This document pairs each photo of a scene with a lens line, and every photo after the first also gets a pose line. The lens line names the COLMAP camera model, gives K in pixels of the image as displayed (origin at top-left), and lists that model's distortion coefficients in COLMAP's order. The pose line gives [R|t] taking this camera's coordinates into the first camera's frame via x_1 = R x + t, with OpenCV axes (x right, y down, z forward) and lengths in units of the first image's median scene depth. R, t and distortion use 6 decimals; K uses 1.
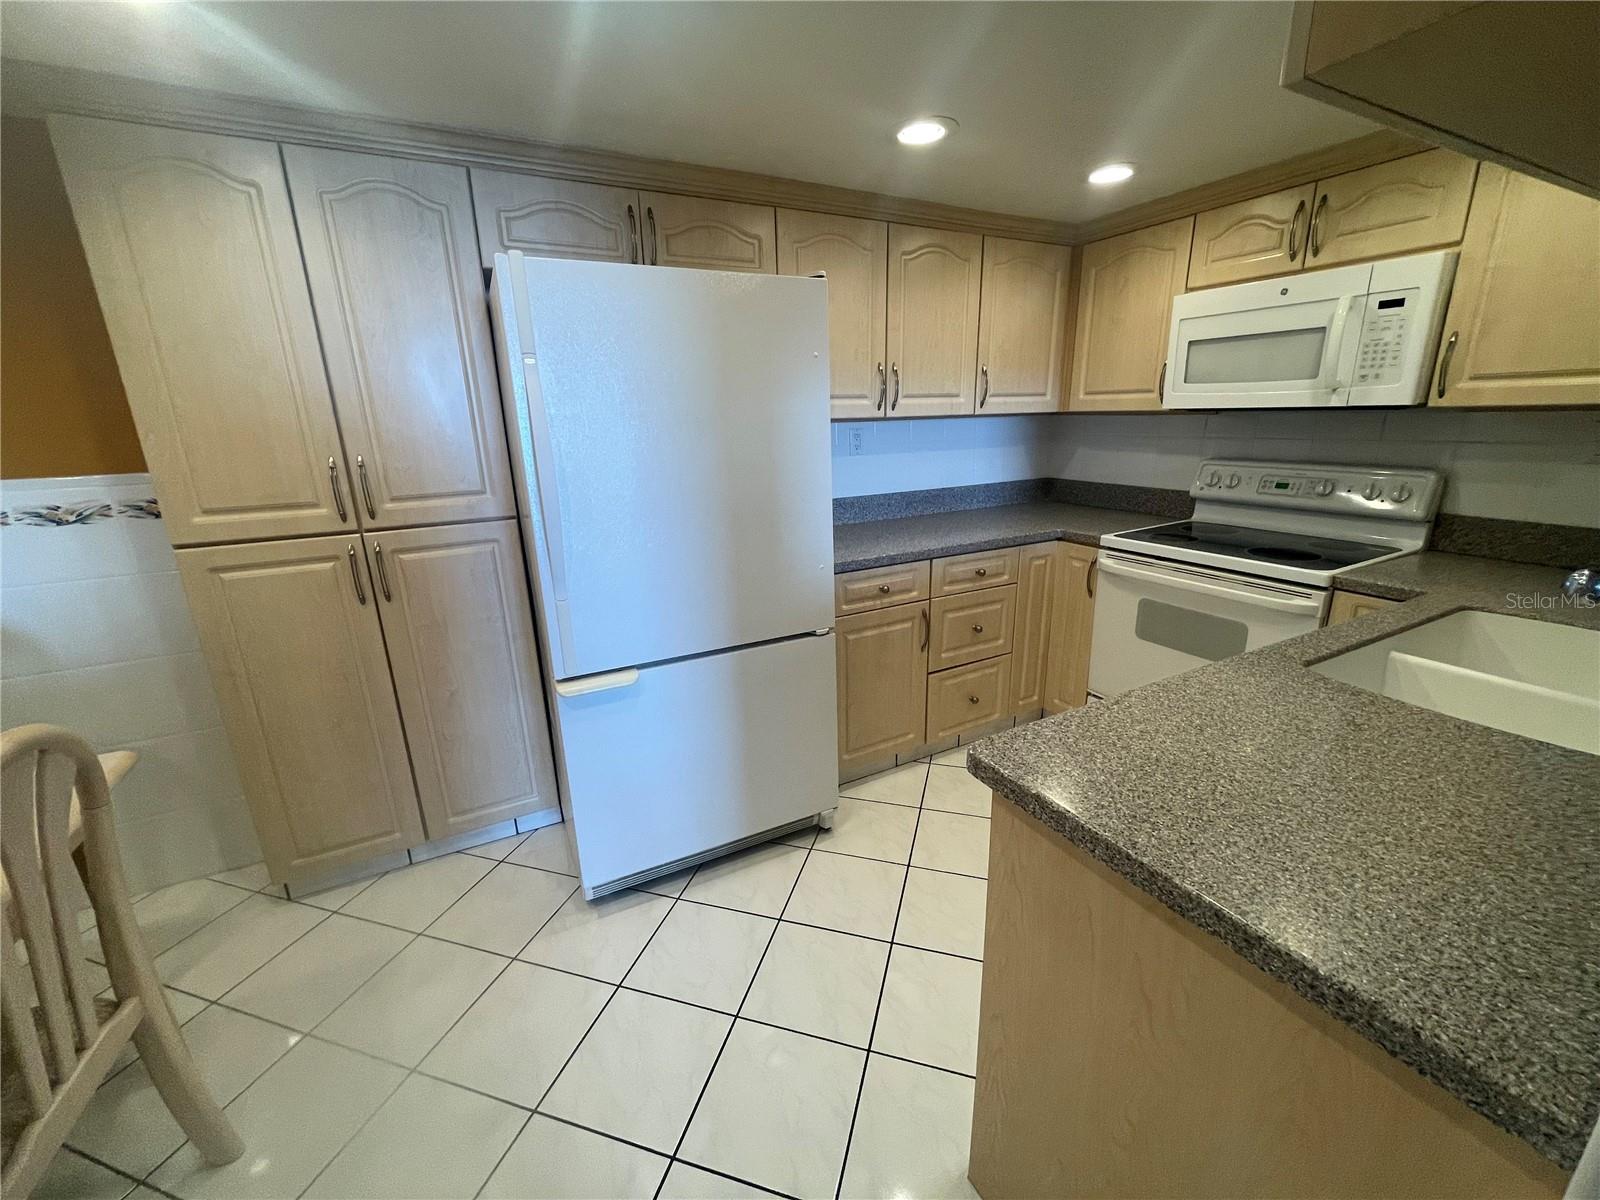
lens RADIAL K [[641.9, 0, 796.0], [0, 641.9, 598.0], [0, 0, 1]] dist [-0.000283, -0.000074]
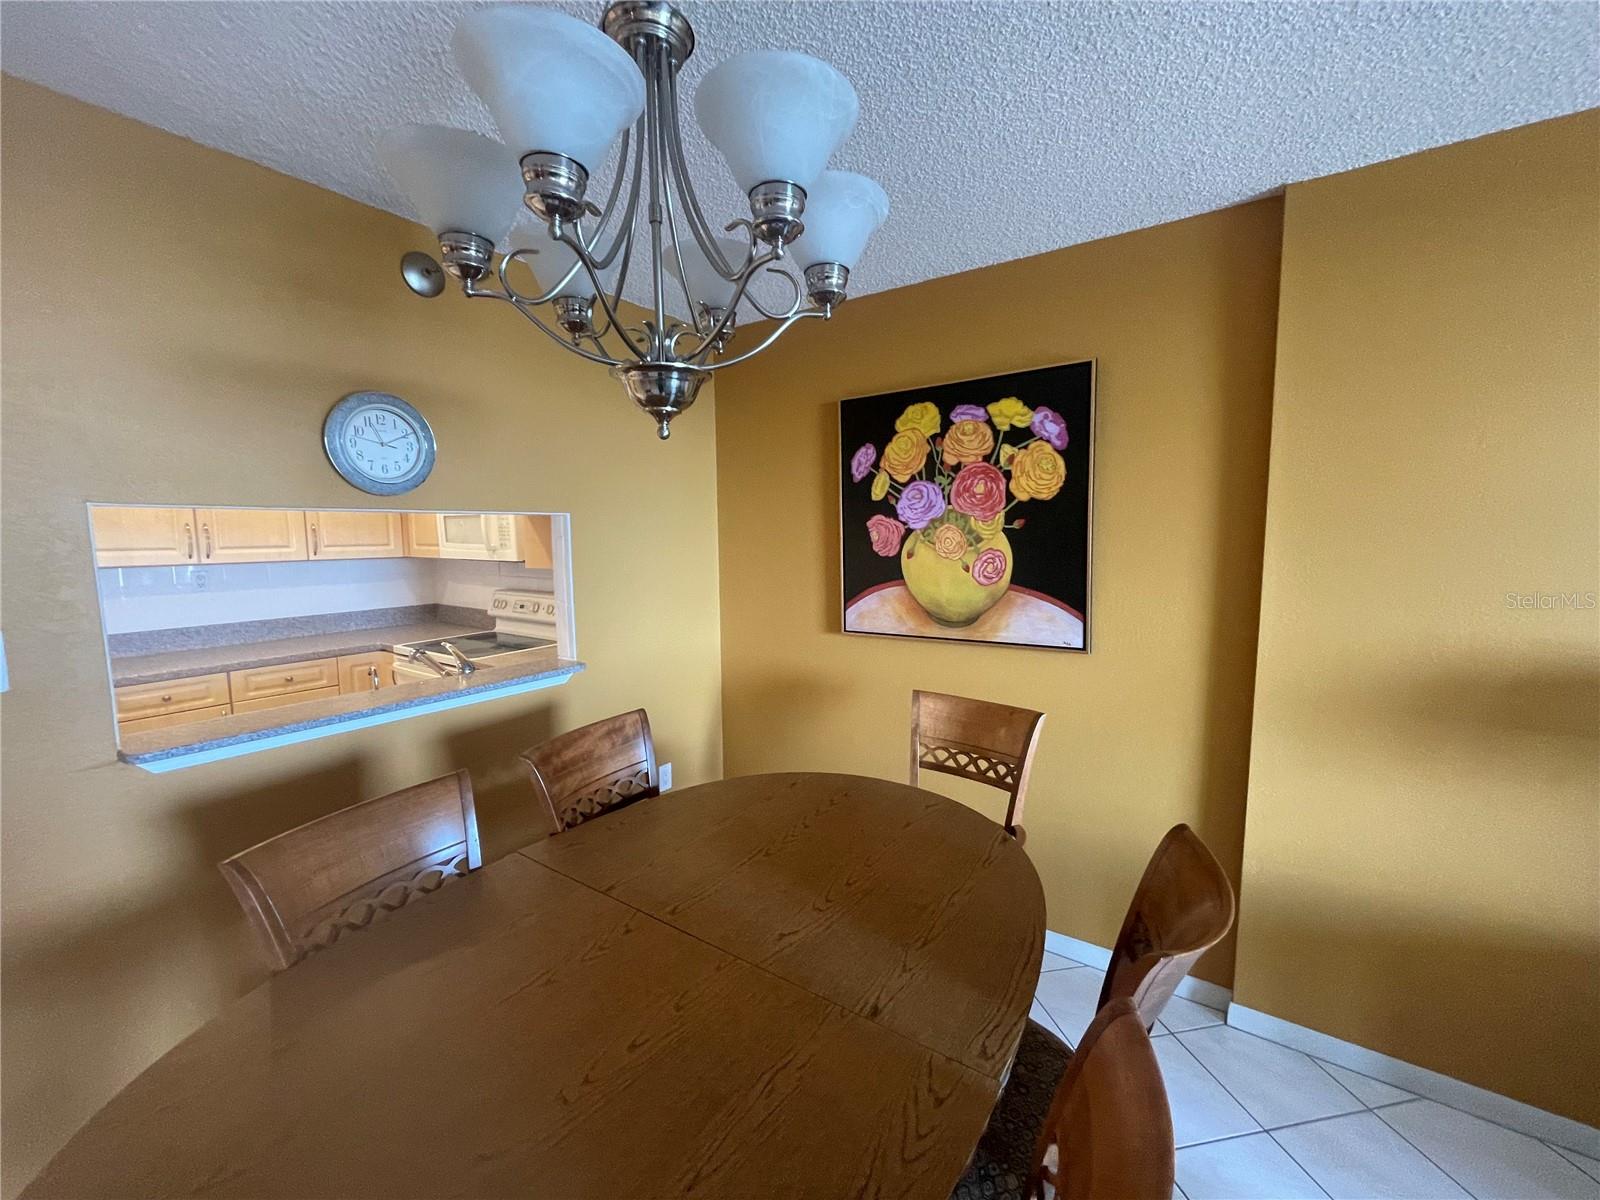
lens RADIAL K [[641.9, 0, 799.7], [0, 641.9, 603.4], [0, 0, 1]] dist [-0.000283, -0.000074]
pose [[0.886415, -0.030440, 0.461890, 0.630895], [0.110715, 0.982815, -0.147704, 0.120596], [-0.449456, 0.182066, 0.874552, -0.661548]]
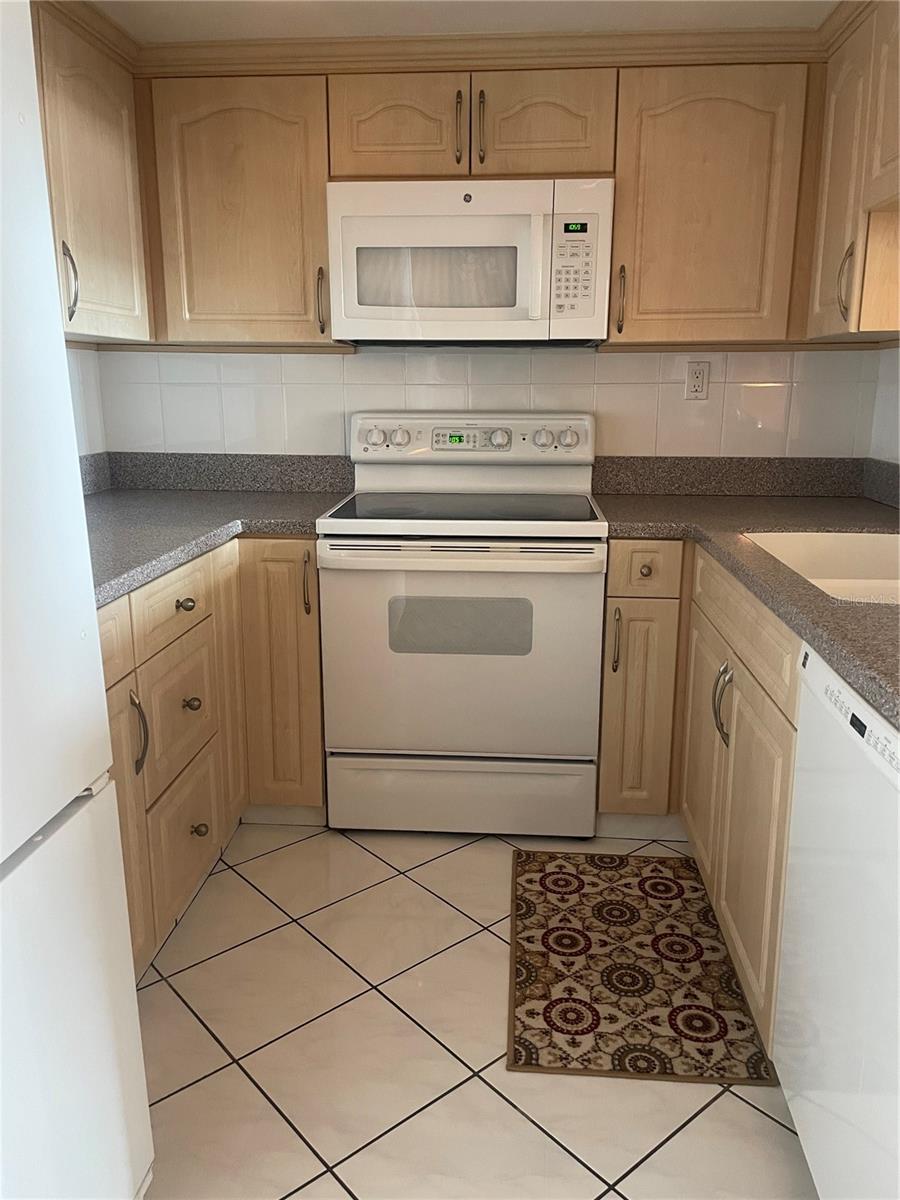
lens RADIAL K [[897.1, 0, 454.2], [0, 897.1, 594.2], [0, 0, 1]] dist [0.048008, -0.002092]
pose [[0.543045, -0.166885, 0.822953, -0.243305], [0.218769, 0.974324, 0.053221, -0.039943], [-0.810704, 0.151135, 0.565612, 0.364327]]
